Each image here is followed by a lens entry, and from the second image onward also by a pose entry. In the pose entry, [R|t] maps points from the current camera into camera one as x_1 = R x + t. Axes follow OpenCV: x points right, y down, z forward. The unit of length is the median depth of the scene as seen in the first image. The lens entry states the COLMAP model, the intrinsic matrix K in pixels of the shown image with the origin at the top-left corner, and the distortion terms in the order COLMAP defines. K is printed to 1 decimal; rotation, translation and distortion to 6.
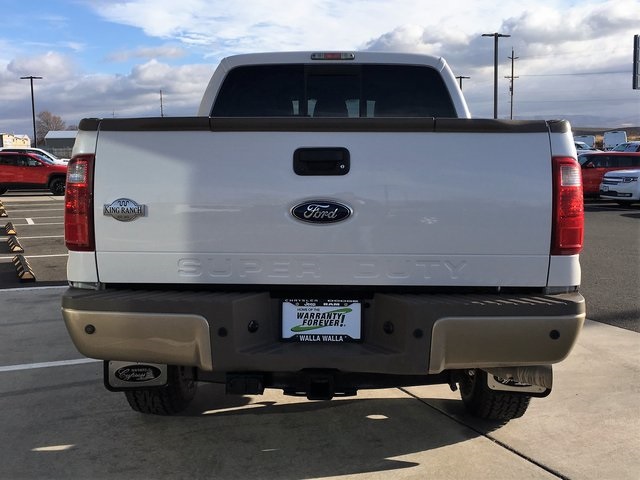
lens RADIAL K [[611.2, 0, 277.2], [0, 611.2, 217.0], [0, 0, 1]] dist [0.028503, -0.001022]
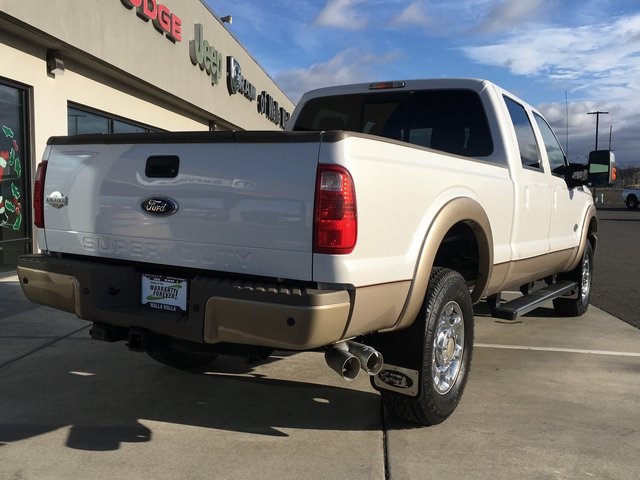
lens RADIAL K [[542.6, 0, 318.5], [0, 542.6, 234.0], [0, 0, 1]] dist [0.076102, -0.108261]
pose [[0.901829, 0.059605, -0.427963, 0.836801], [-0.064528, 0.997911, 0.003008, 0.023571], [0.427248, 0.024903, 0.903791, 0.113118]]
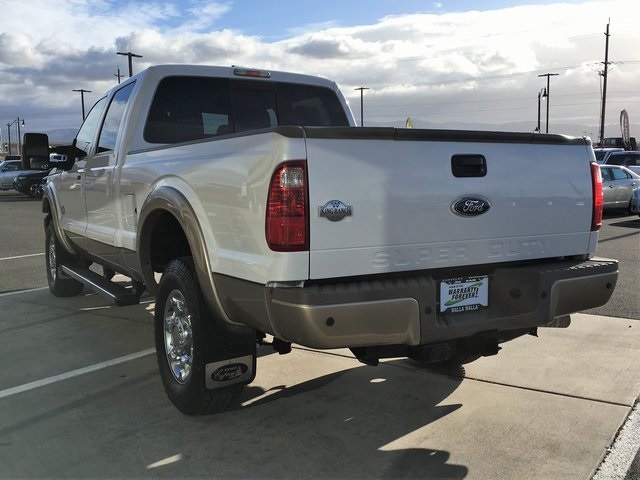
lens RADIAL K [[589.2, 0, 227.7], [0, 589.2, 223.4], [0, 0, 1]] dist [0.031519, -0.017944]
pose [[0.887991, -0.044670, 0.457685, -0.896735], [0.045256, 0.998928, 0.009691, -0.007840], [-0.457628, 0.012108, 0.889061, 0.150485]]
